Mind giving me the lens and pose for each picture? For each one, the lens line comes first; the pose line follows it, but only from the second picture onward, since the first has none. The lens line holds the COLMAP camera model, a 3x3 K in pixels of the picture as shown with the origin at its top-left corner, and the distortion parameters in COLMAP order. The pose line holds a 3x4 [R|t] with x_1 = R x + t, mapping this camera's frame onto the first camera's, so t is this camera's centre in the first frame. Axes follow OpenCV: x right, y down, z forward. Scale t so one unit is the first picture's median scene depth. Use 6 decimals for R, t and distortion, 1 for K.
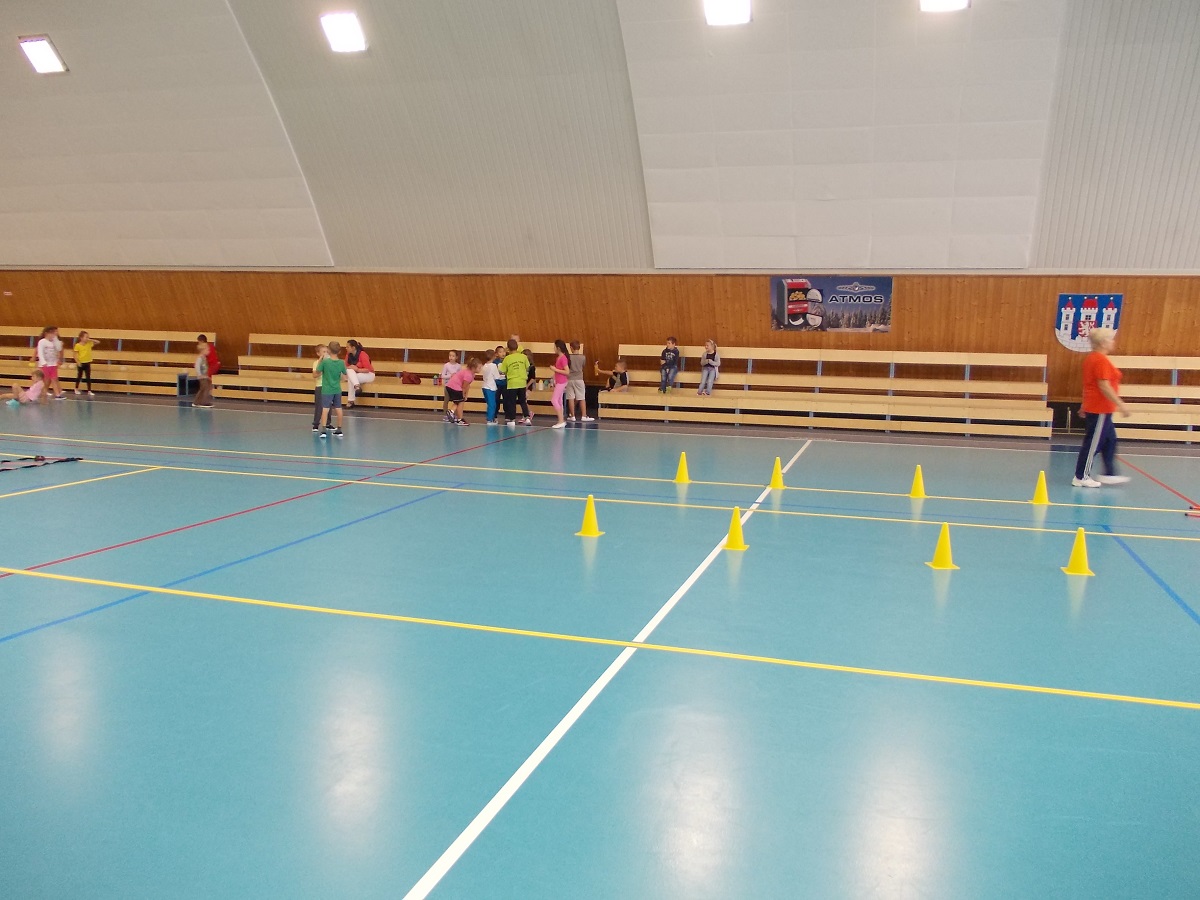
lens RADIAL K [[1366.1, 0, 599.6], [0, 1366.1, 454.7], [0, 0, 1]] dist [0.056796, 0.000000]
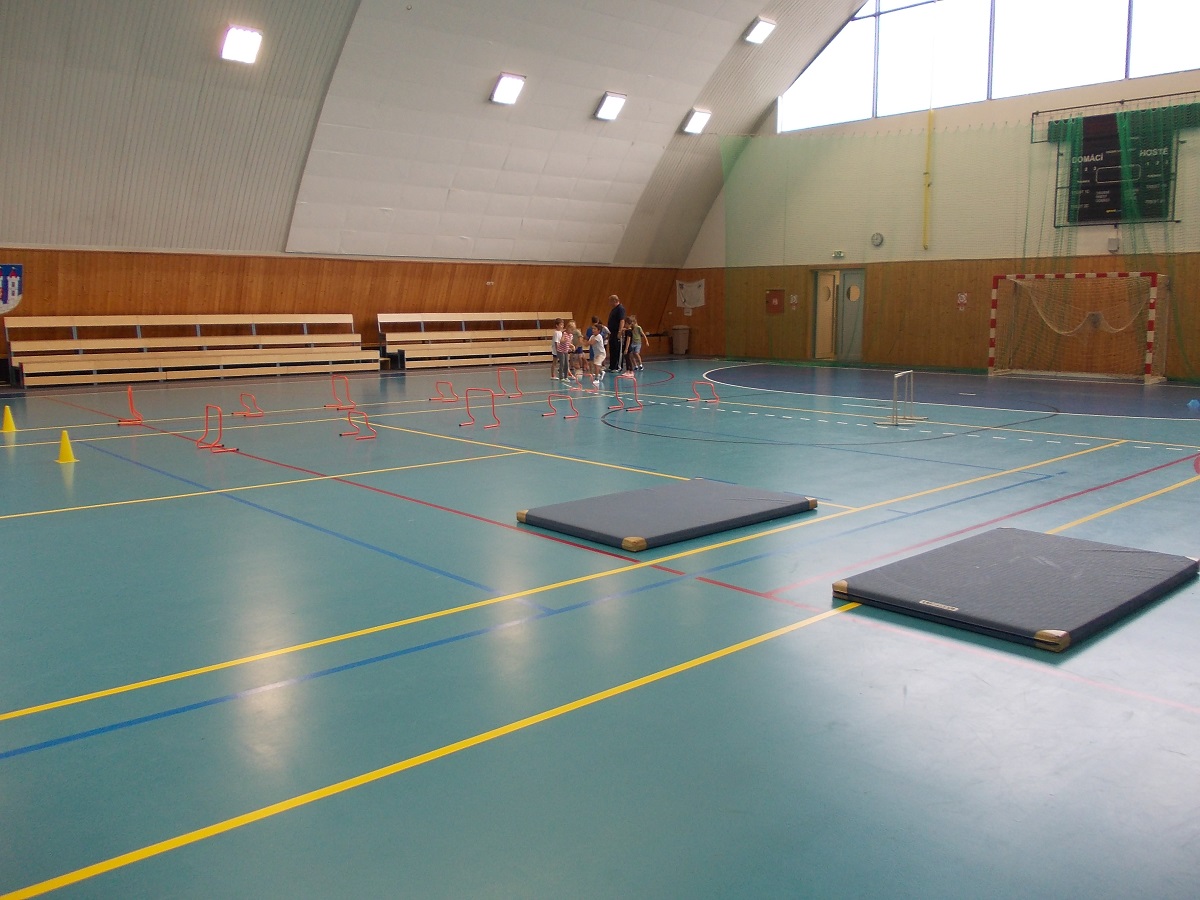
lens RADIAL K [[1197.5, 0, 599.4], [0, 1197.5, 454.3], [0, 0, 1]] dist [-0.005990, 0.000000]
pose [[0.364611, -0.137792, 0.920908, -0.570918], [0.092624, 0.989453, 0.111376, -0.032309], [-0.926542, 0.044690, 0.373528, 0.222593]]
